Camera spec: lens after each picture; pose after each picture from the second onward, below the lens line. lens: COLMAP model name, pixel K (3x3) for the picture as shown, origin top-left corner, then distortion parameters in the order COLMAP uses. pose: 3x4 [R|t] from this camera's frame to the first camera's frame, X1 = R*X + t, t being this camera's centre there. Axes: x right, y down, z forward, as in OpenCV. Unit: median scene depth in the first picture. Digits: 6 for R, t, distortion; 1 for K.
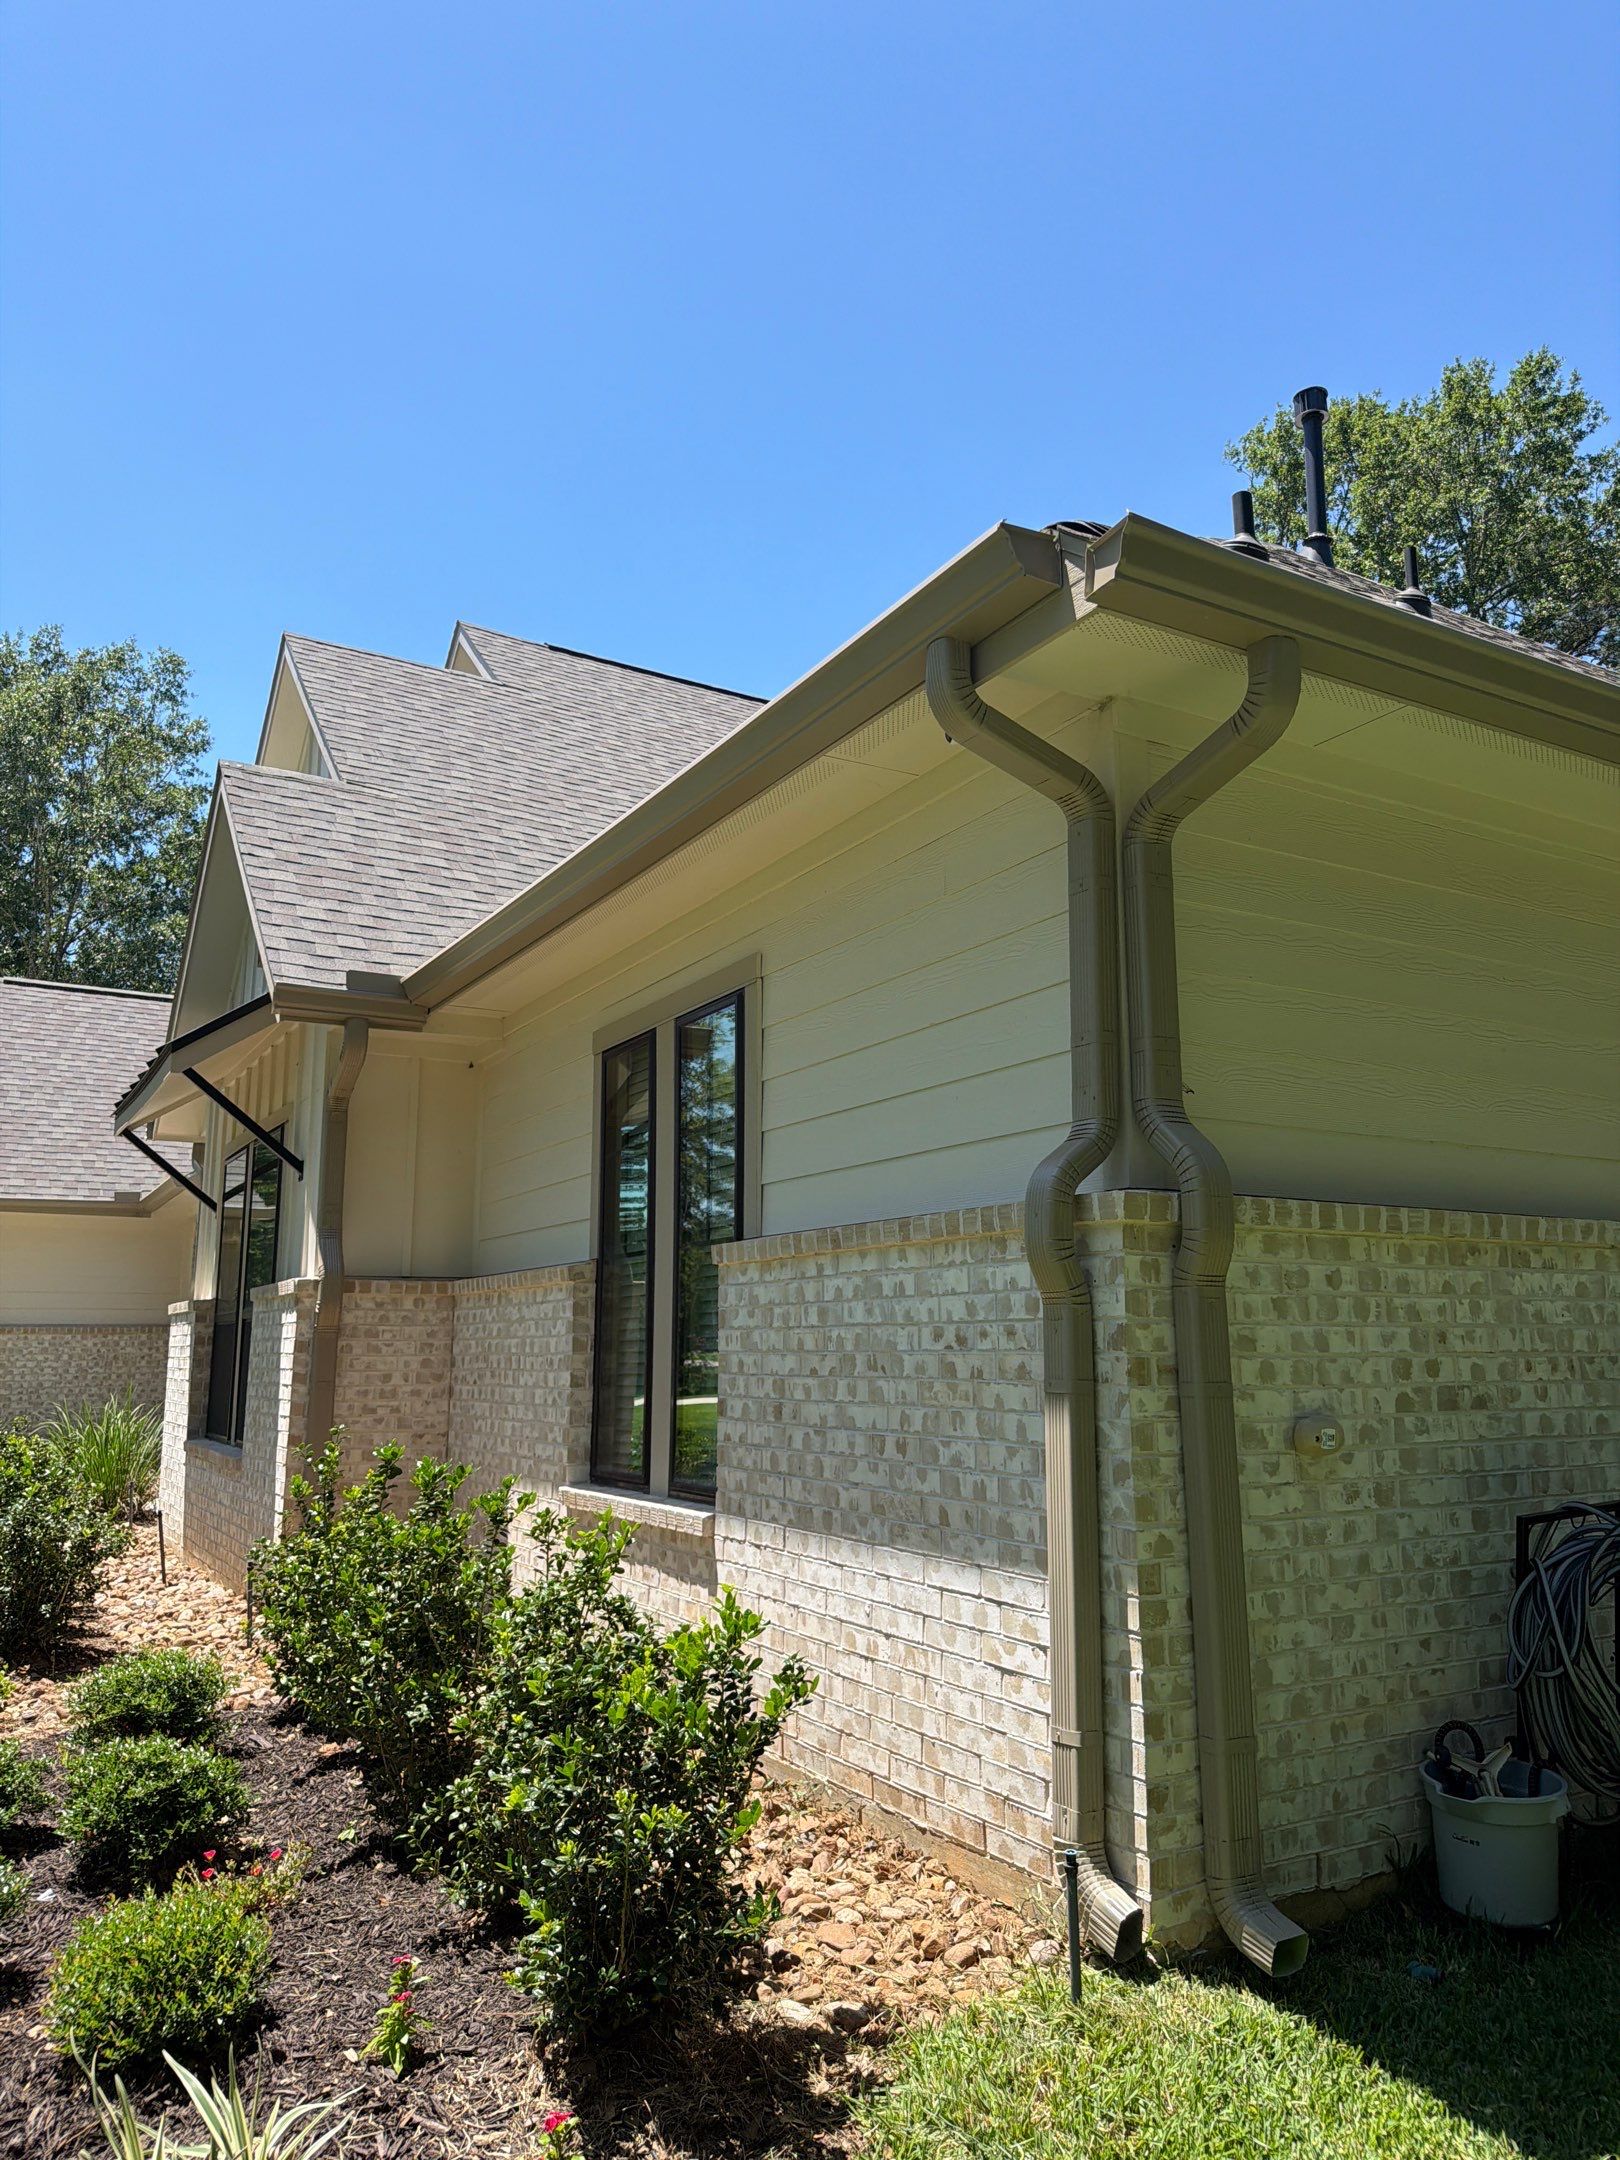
lens RADIAL K [[1479.9, 0, 816.2], [0, 1479.9, 1073.7], [0, 0, 1]] dist [0.148076, -0.189118]
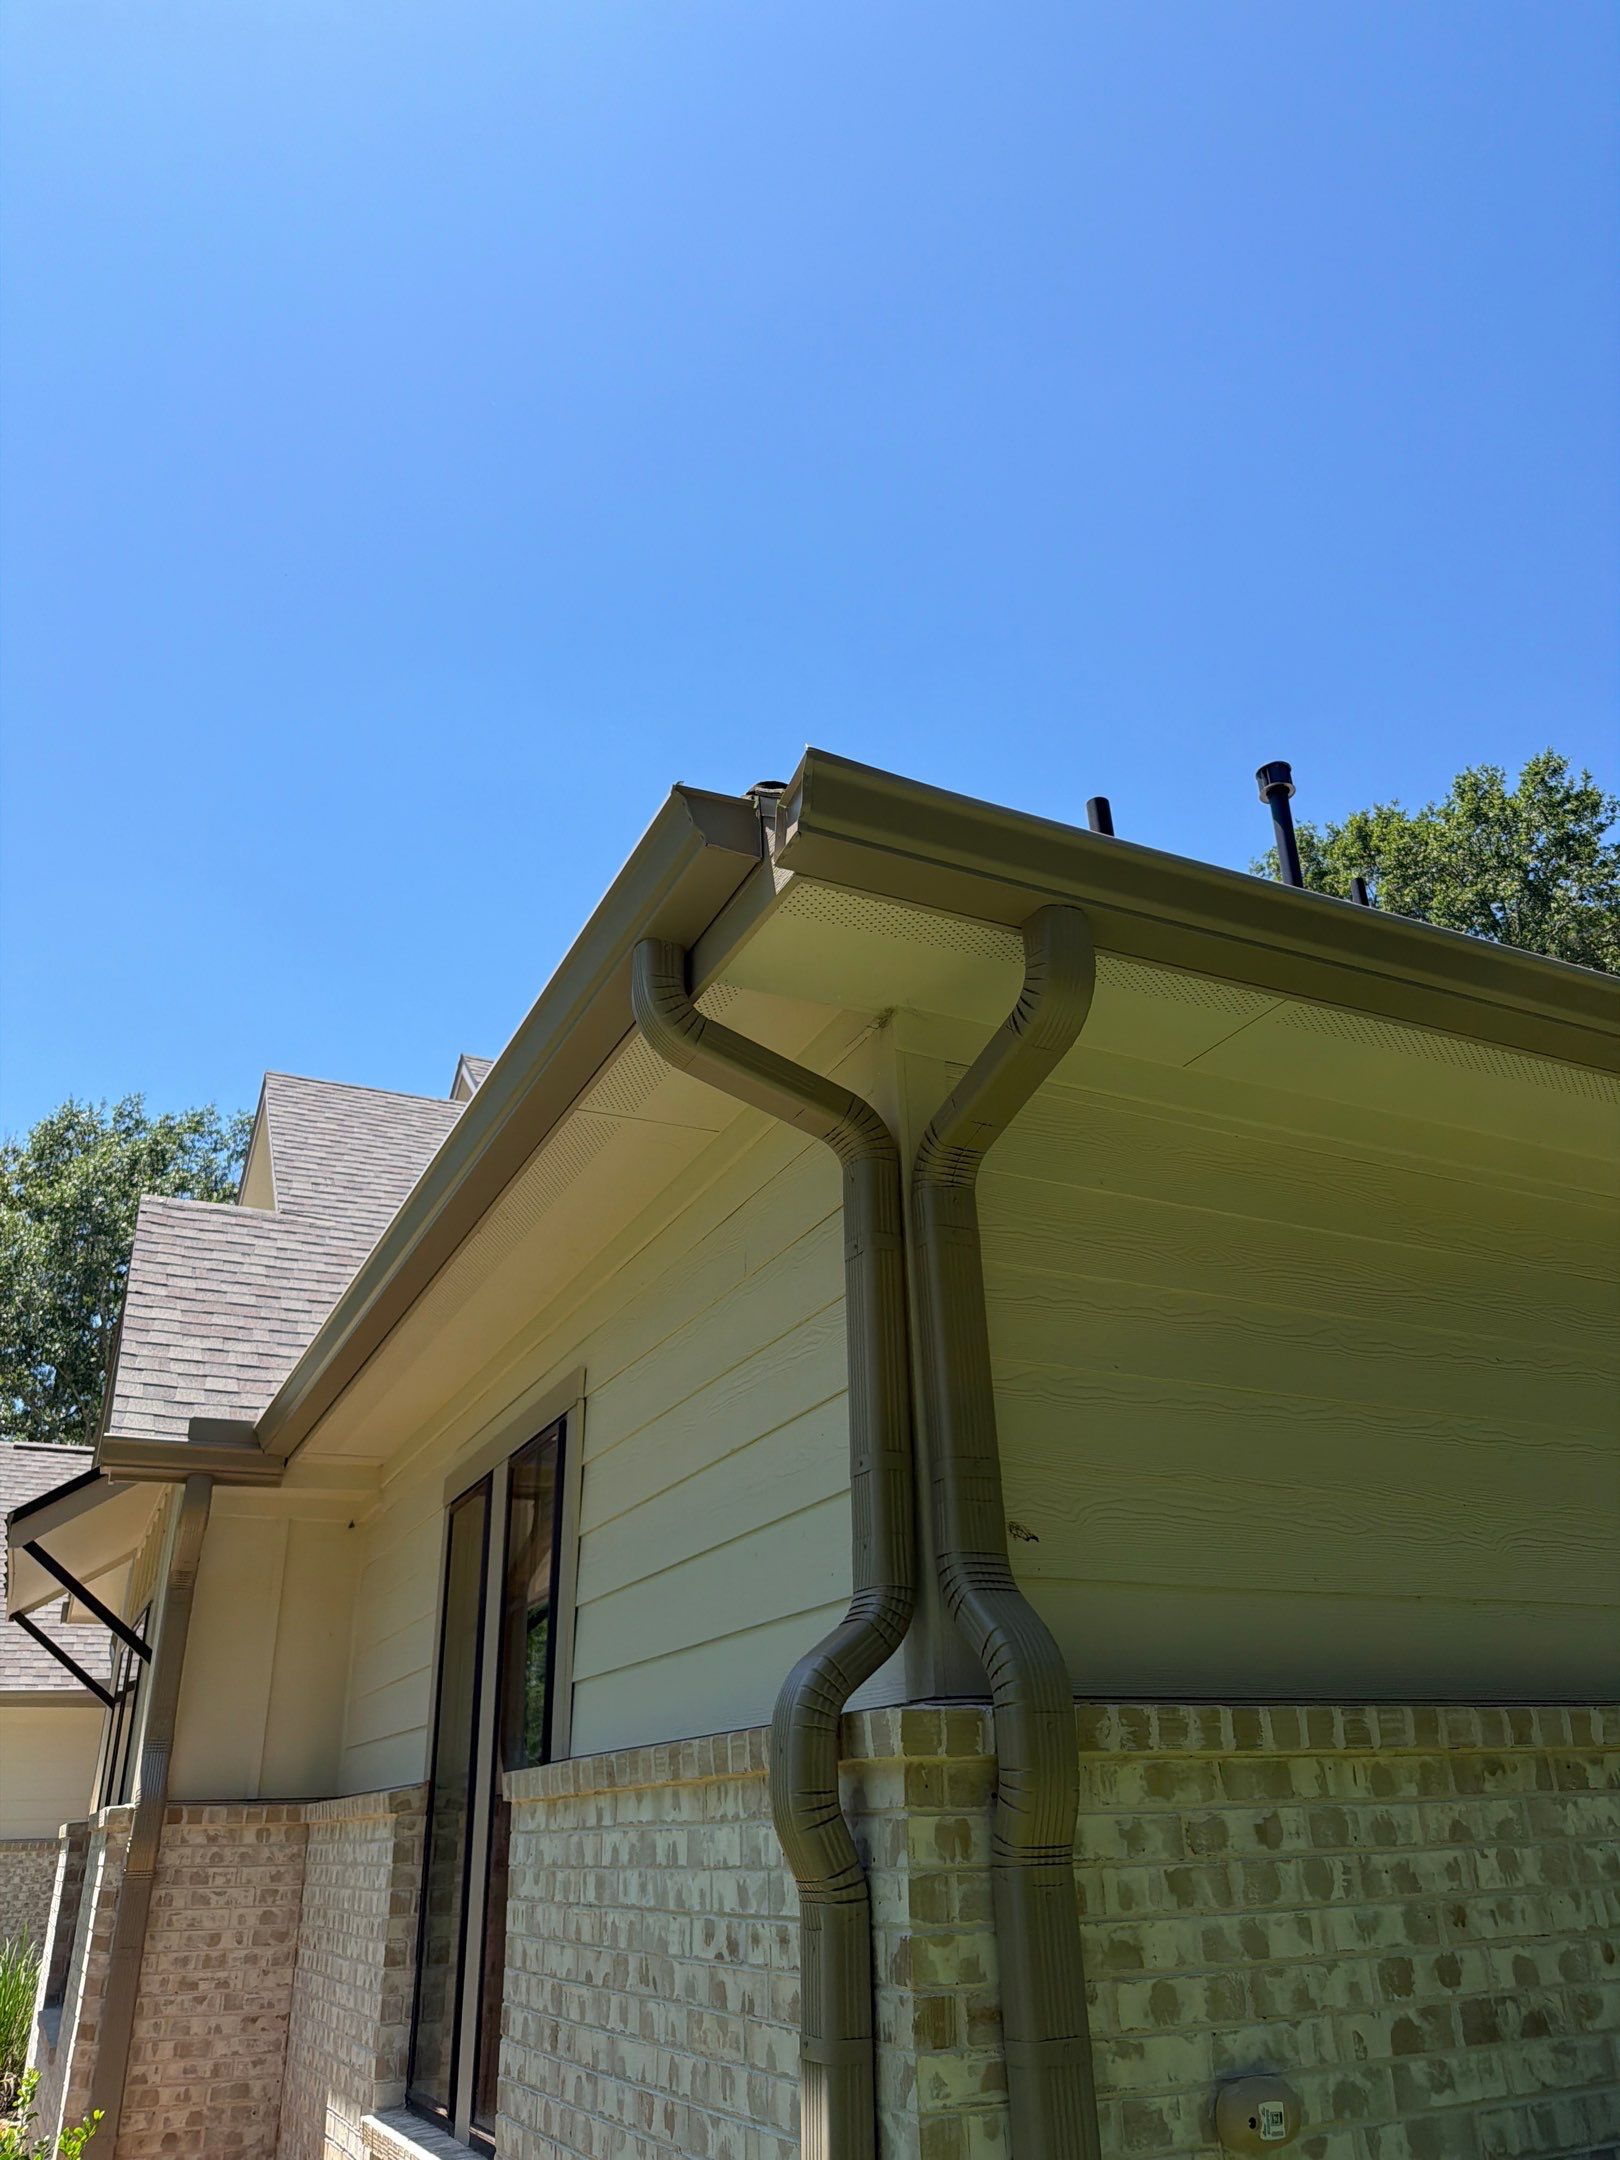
lens RADIAL K [[1511.8, 0, 805.6], [0, 1511.8, 1088.5], [0, 0, 1]] dist [0.036891, -0.055280]
pose [[0.996452, -0.059020, -0.060000, 0.174655], [0.040891, 0.962612, -0.267778, -0.004495], [0.073561, 0.264375, 0.961610, 0.229740]]
